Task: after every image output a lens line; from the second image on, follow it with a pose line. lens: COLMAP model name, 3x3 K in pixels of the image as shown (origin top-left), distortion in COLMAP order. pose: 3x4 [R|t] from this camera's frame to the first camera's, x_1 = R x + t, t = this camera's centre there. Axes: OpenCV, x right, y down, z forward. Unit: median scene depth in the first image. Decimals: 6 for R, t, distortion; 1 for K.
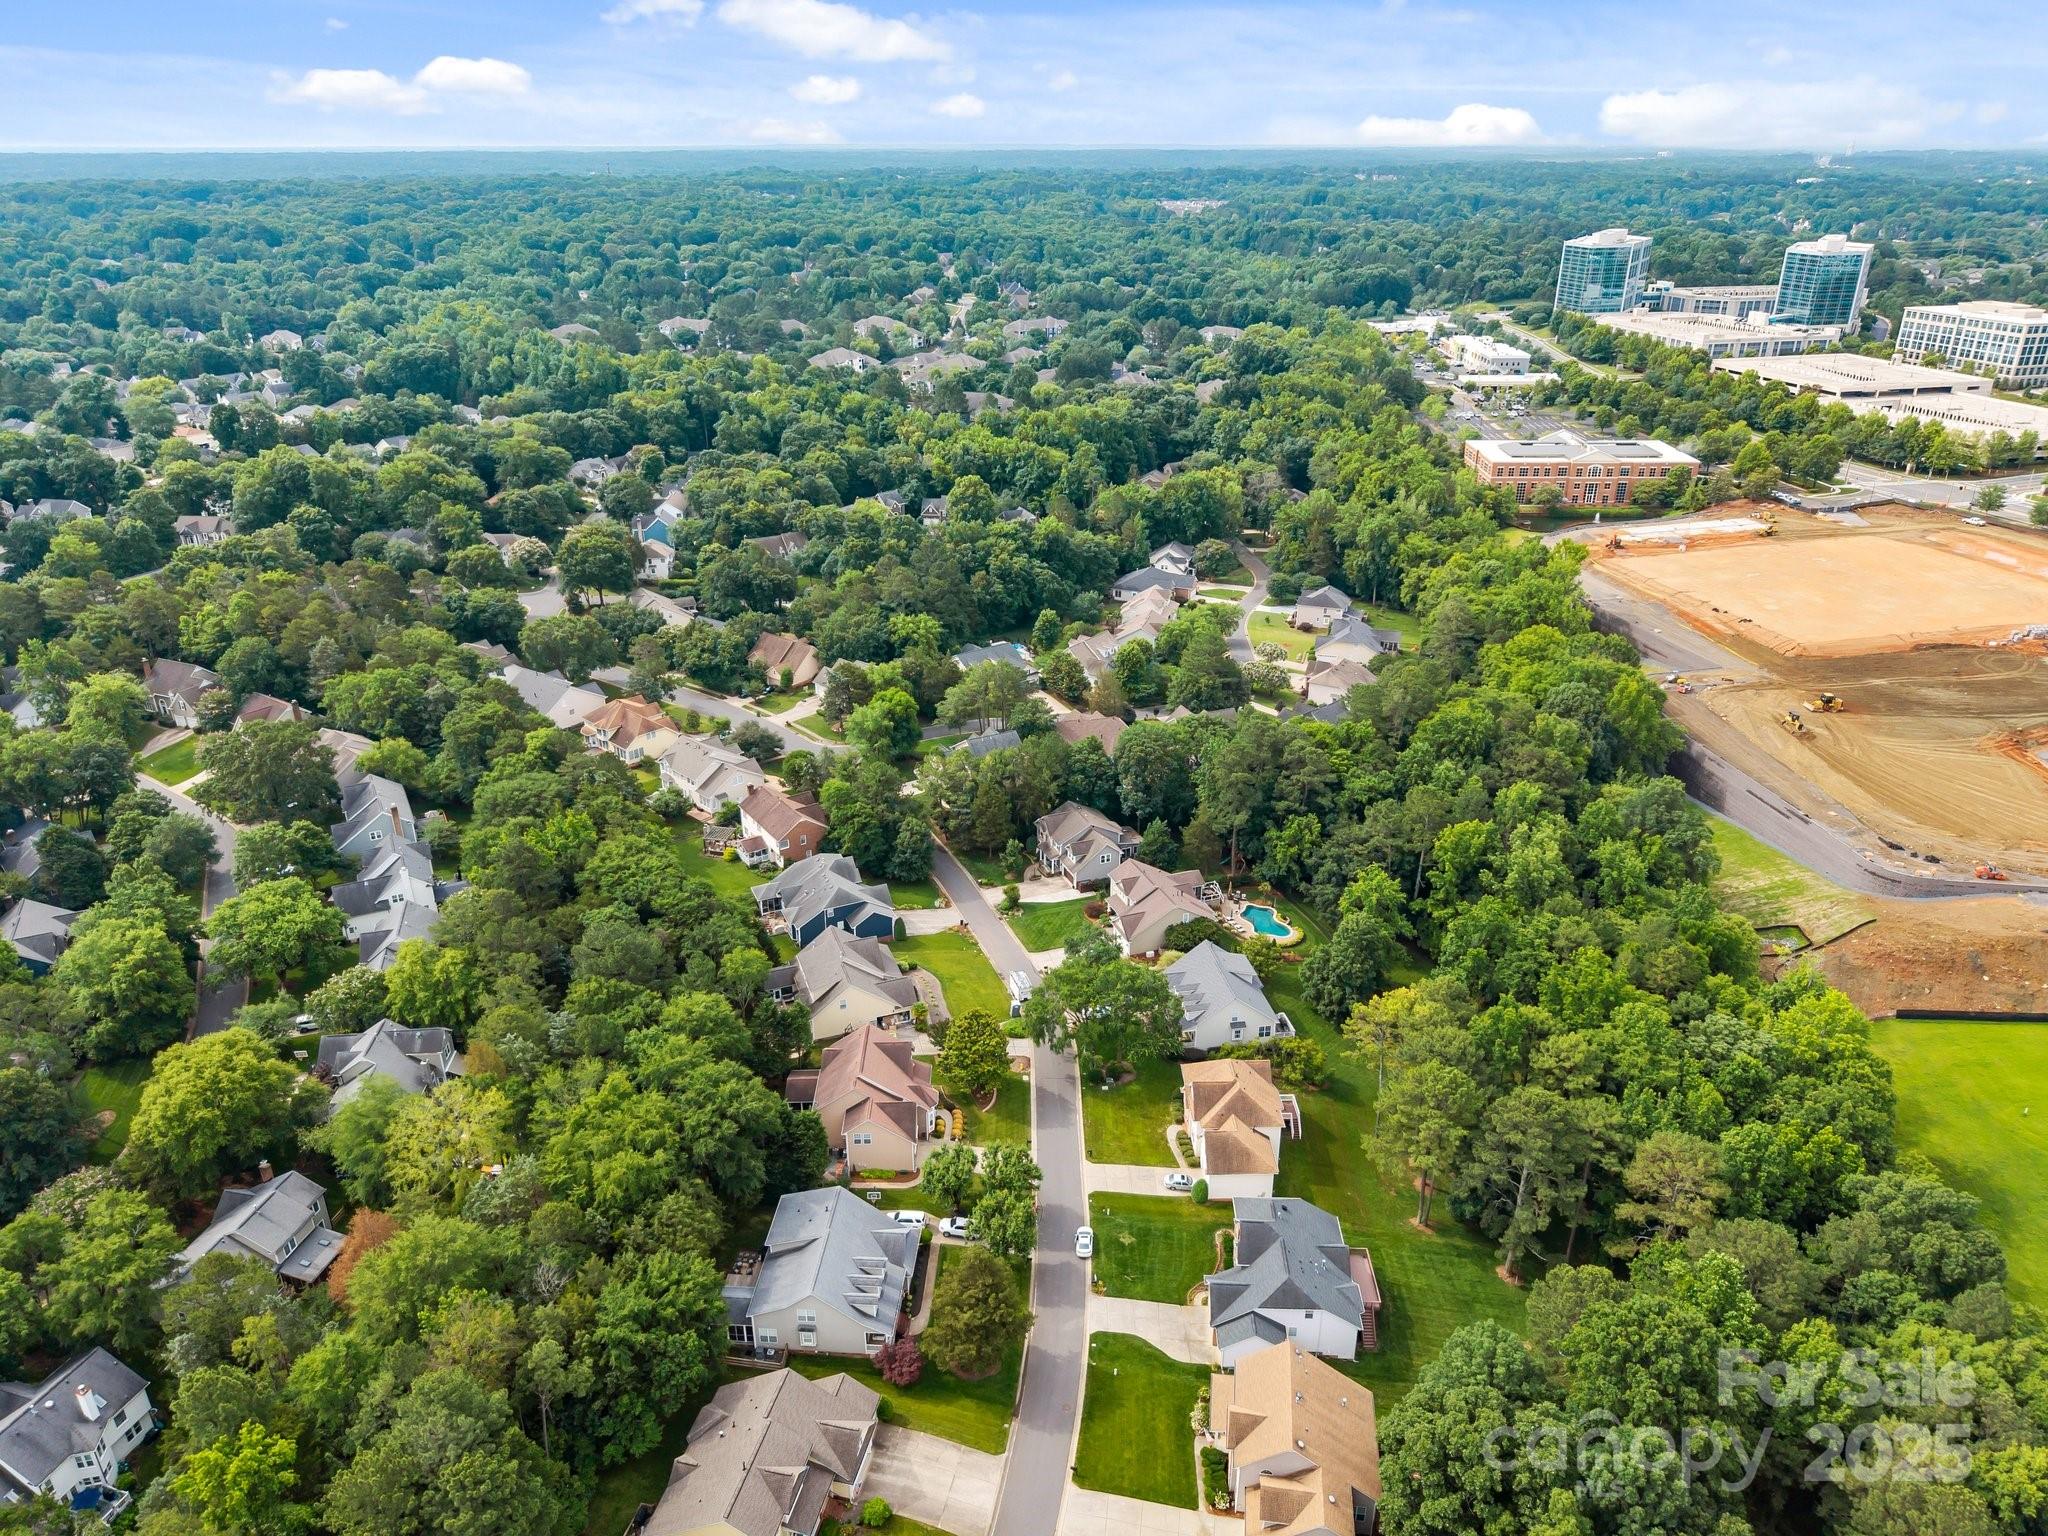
lens RADIAL K [[1362.0, 0, 1022.1], [0, 1362.0, 757.1], [0, 0, 1]] dist [-0.001712, -0.001779]
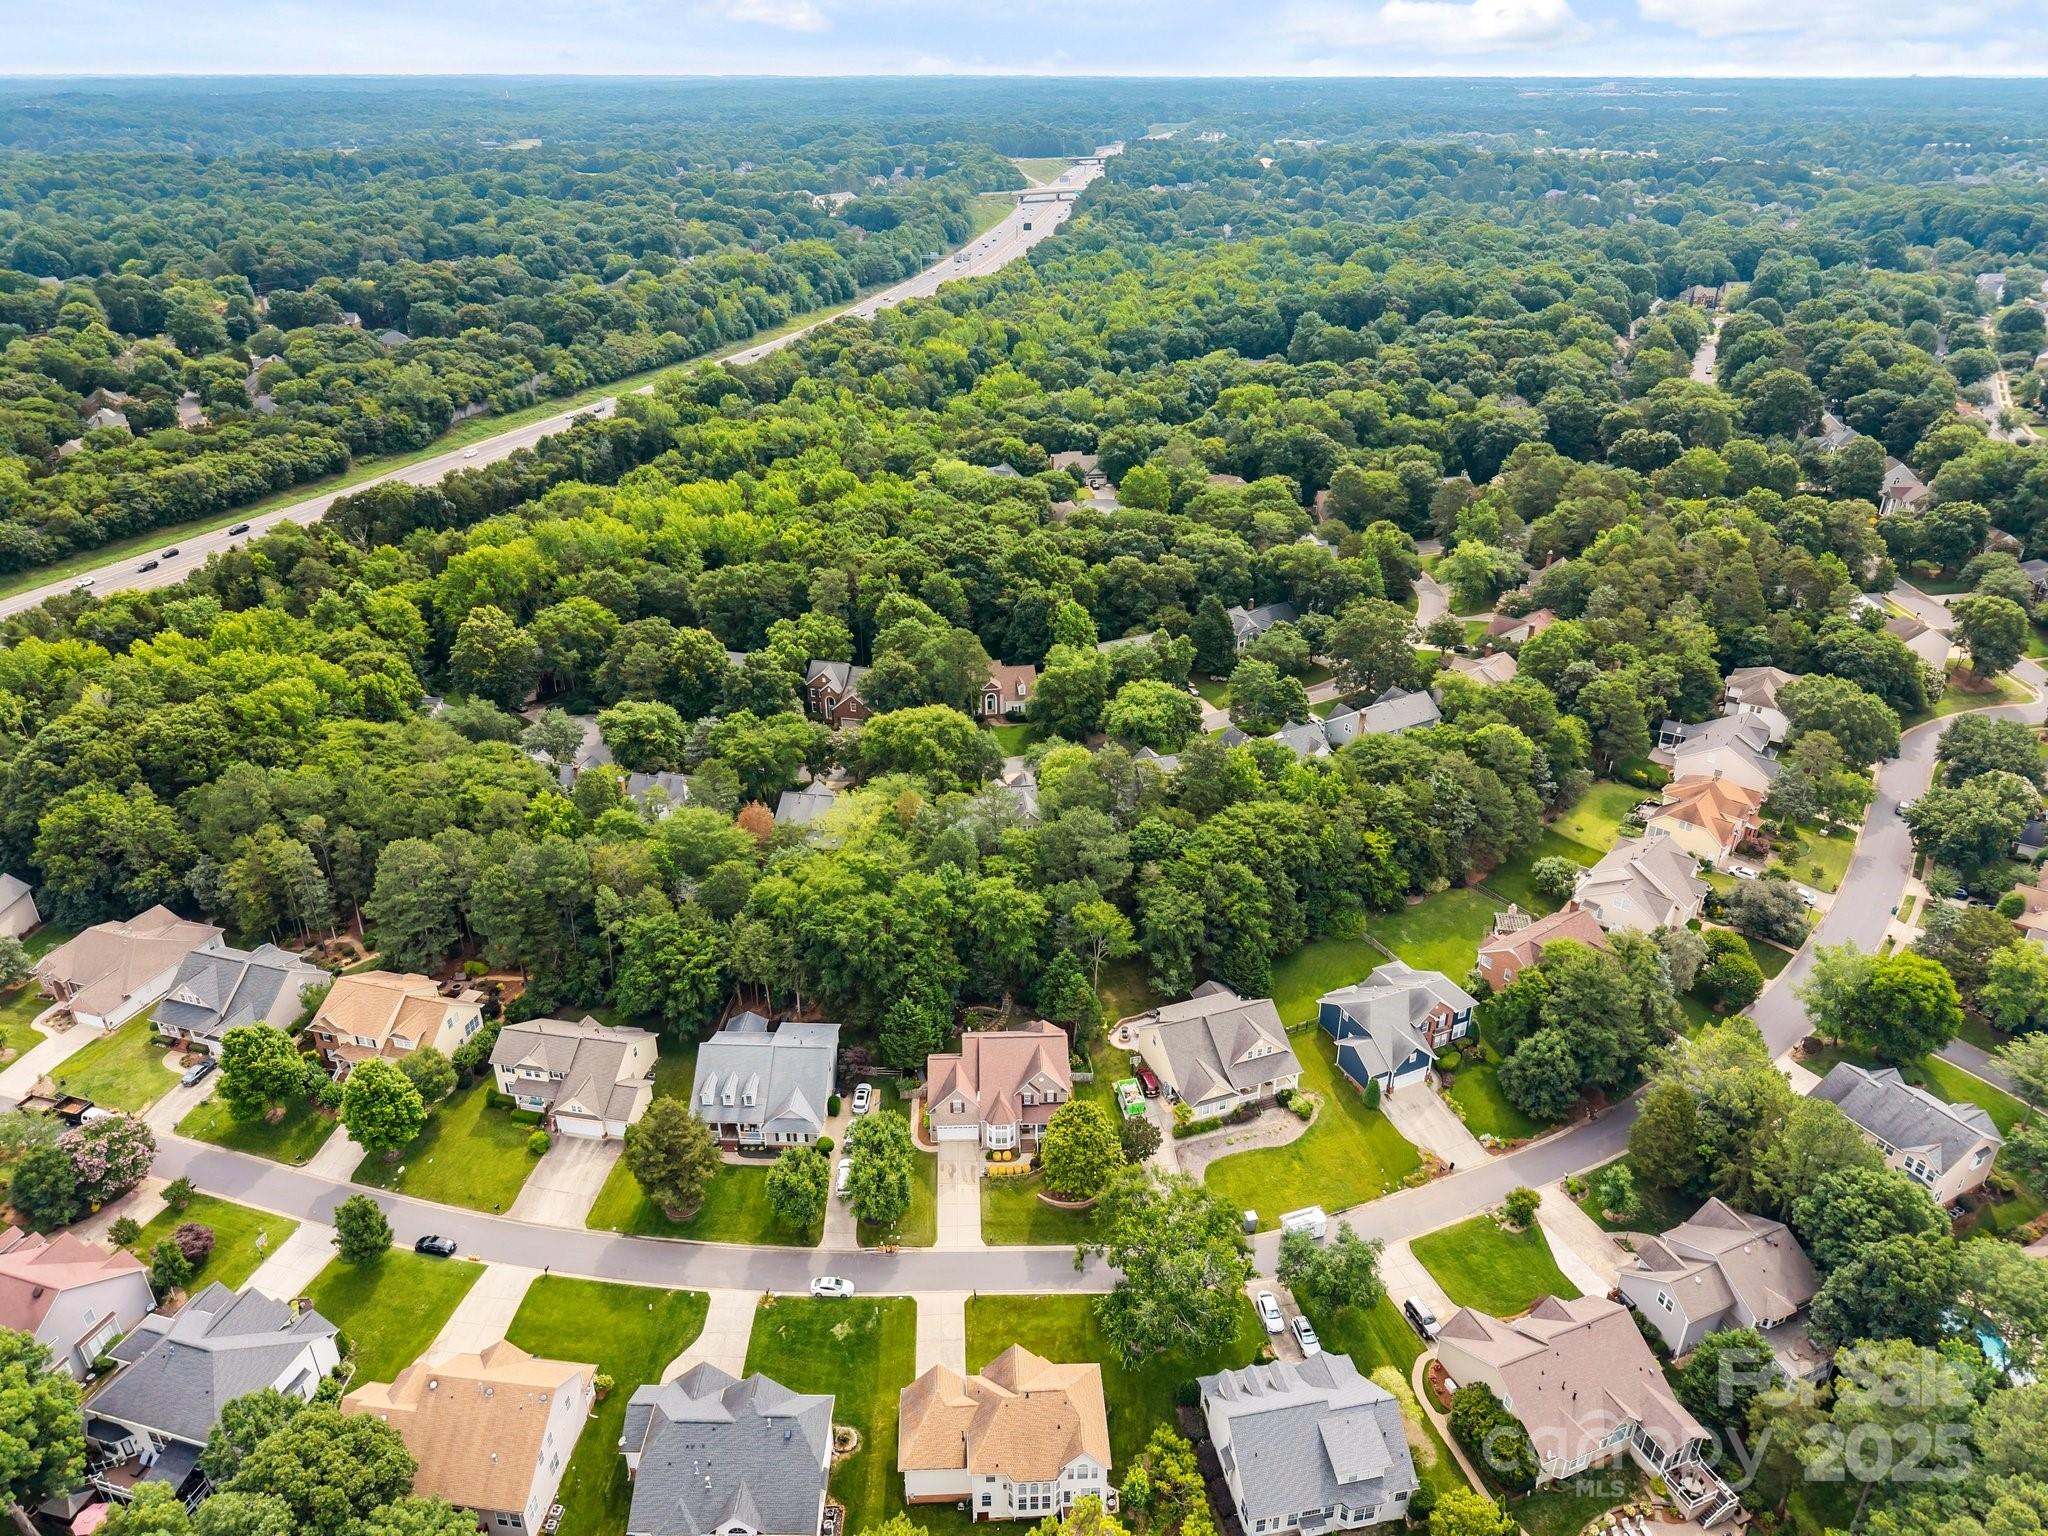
lens RADIAL K [[1362.0, 0, 1022.1], [0, 1362.0, 757.1], [0, 0, 1]] dist [-0.001712, -0.001779]
pose [[0.028890, 0.455066, -0.889989, 0.789101], [-0.405997, 0.818952, 0.405565, -0.408837], [0.913417, 0.349616, 0.208415, 0.890222]]
